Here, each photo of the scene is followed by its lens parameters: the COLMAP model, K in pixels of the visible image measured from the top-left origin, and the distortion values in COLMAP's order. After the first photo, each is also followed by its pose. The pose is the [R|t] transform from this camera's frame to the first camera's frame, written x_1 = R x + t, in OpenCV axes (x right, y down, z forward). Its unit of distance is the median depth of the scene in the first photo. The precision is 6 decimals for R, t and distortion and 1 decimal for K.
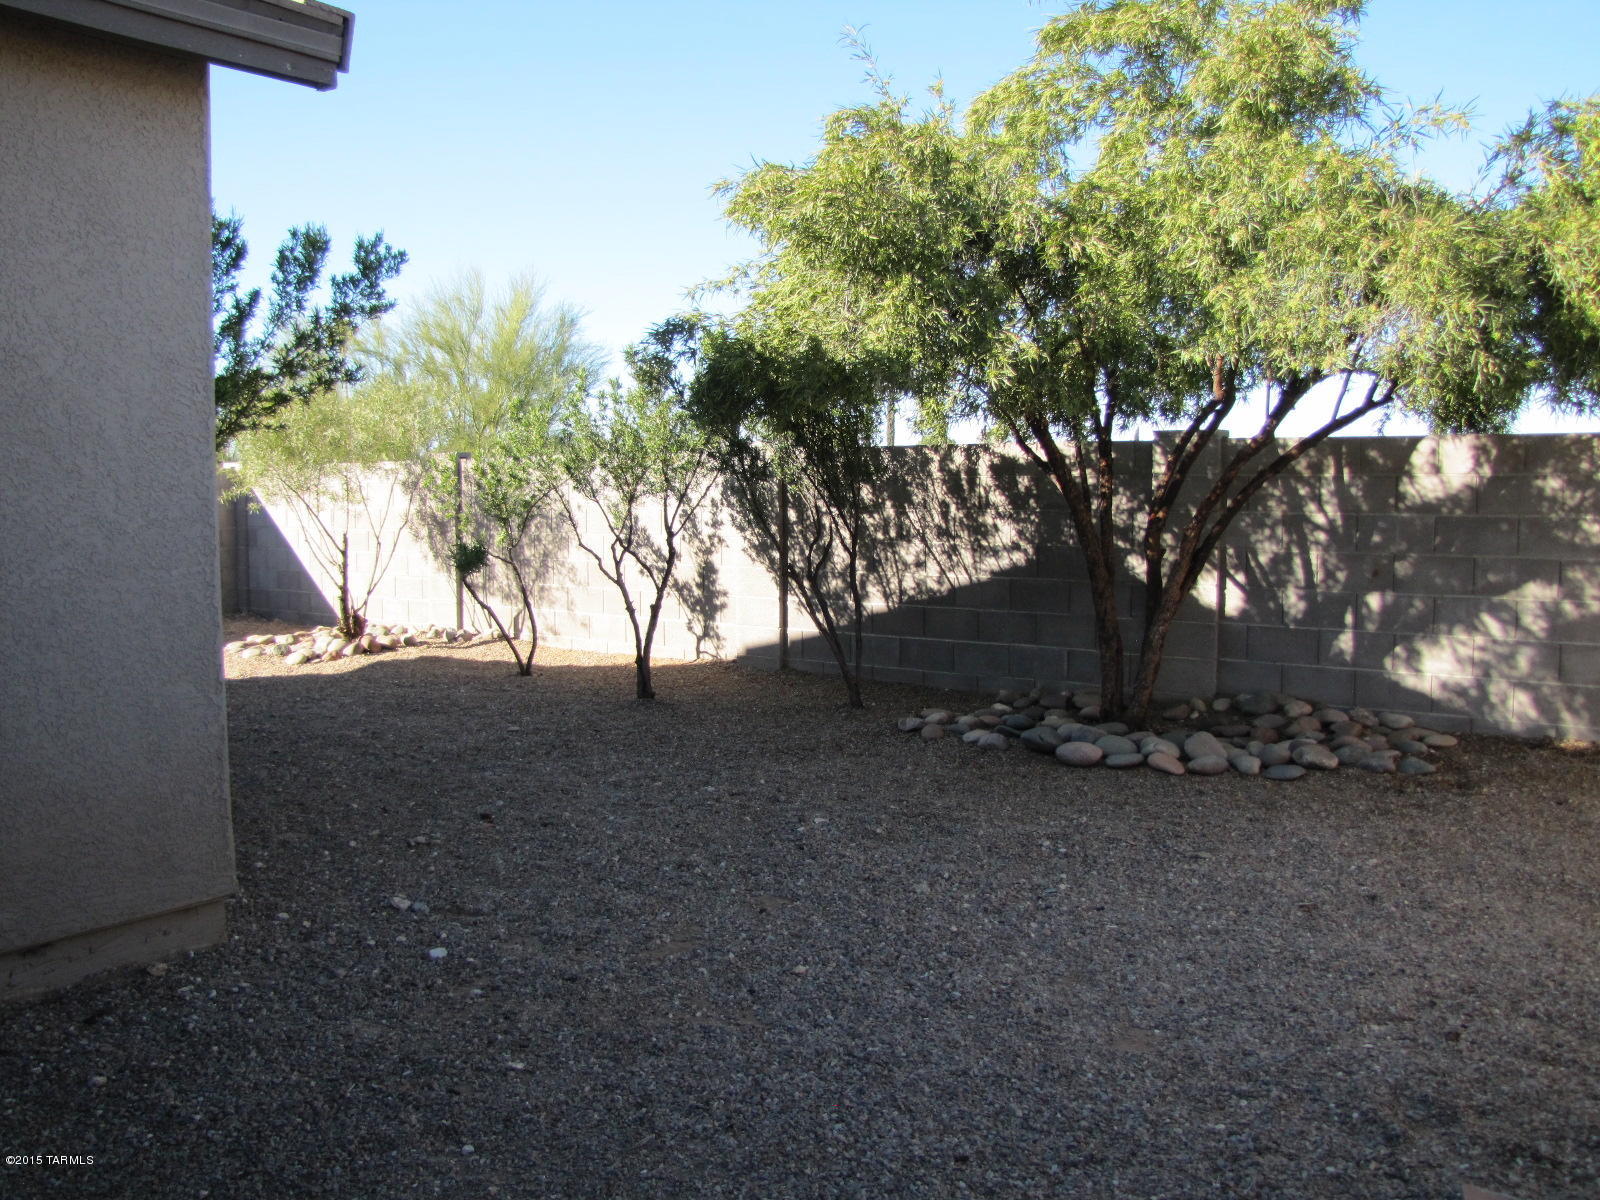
lens RADIAL K [[1355.9, 0, 797.1], [0, 1355.9, 602.3], [0, 0, 1]] dist [-0.126974, 0.061873]
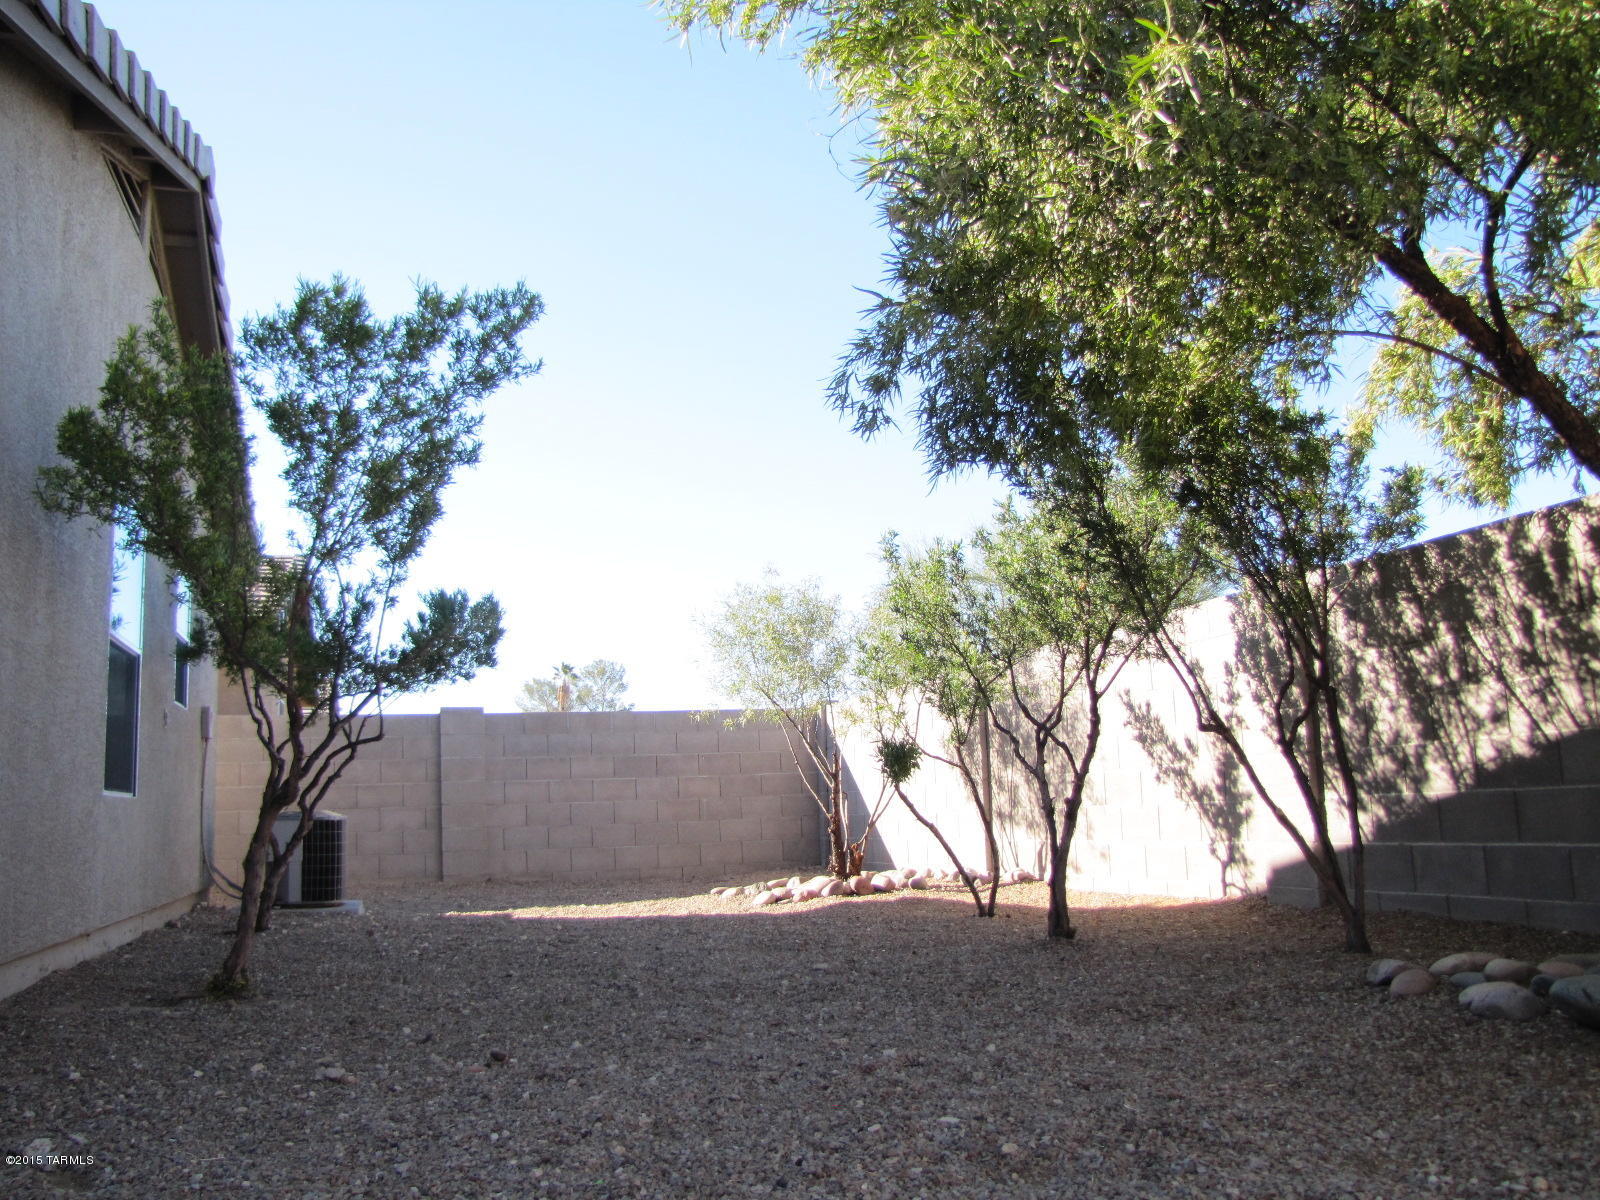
lens RADIAL K [[1355.9, 0, 802.9], [0, 1355.9, 596.5], [0, 0, 1]] dist [-0.126974, 0.061873]
pose [[0.834126, -0.114180, -0.539627, 0.151989], [-0.005832, 0.976459, -0.215624, 0.046944], [0.551544, 0.183004, 0.813824, 0.337351]]
